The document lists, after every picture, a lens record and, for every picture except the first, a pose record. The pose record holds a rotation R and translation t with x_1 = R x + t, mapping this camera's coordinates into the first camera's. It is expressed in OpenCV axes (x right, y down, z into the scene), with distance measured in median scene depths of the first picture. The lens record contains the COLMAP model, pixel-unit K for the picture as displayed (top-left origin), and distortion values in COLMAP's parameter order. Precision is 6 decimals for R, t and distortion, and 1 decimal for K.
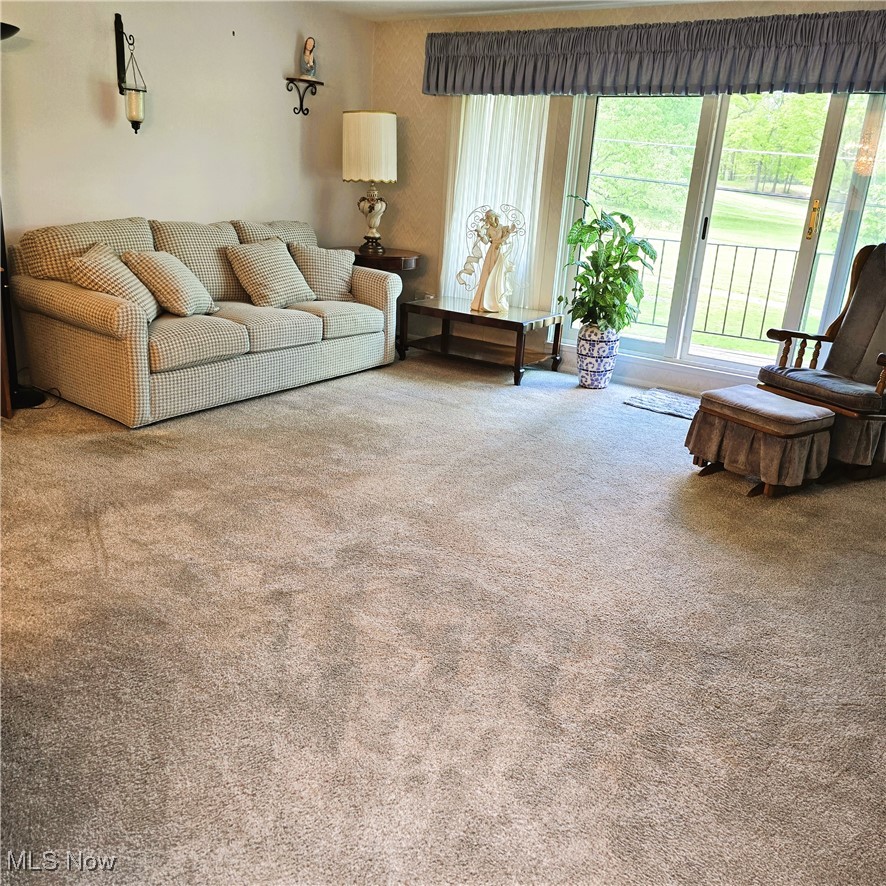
lens RADIAL K [[828.8, 0, 443.0], [0, 828.8, 443.0], [0, 0, 1]] dist [0.088355, -0.076755]
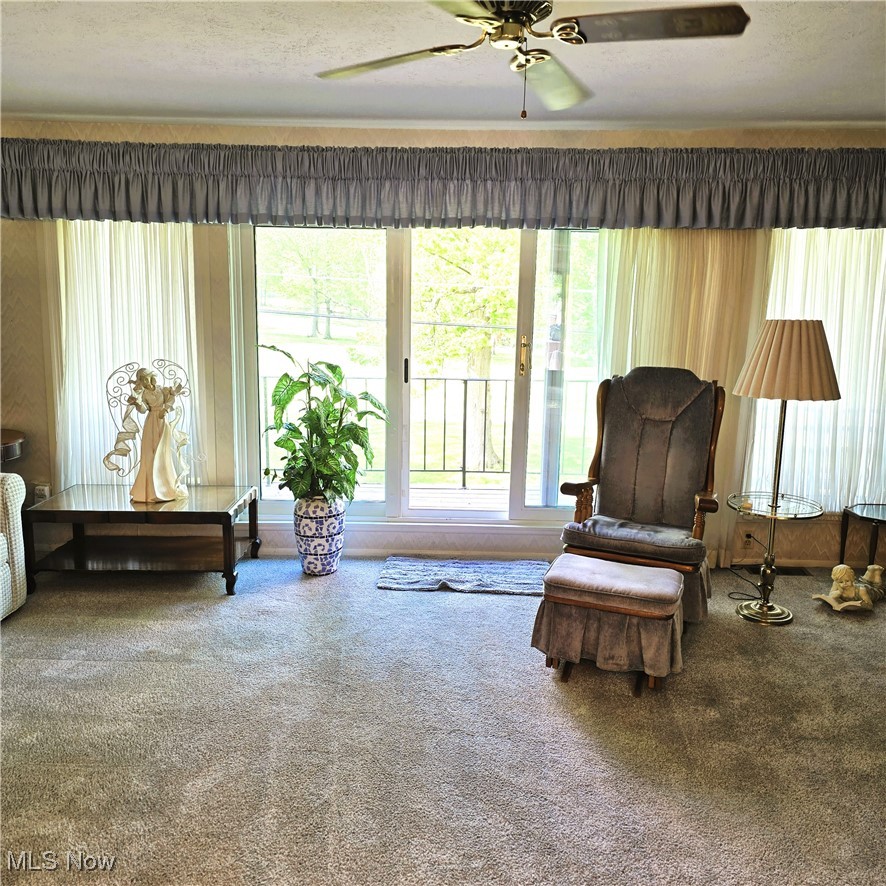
lens RADIAL K [[800.2, 0, 443.0], [0, 800.2, 443.0], [0, 0, 1]] dist [0.094619, -0.107649]
pose [[0.819302, -0.143313, 0.555163, -0.138650], [0.210128, 0.975942, -0.058168, -0.121920], [-0.533471, 0.164312, 0.829705, 0.284060]]
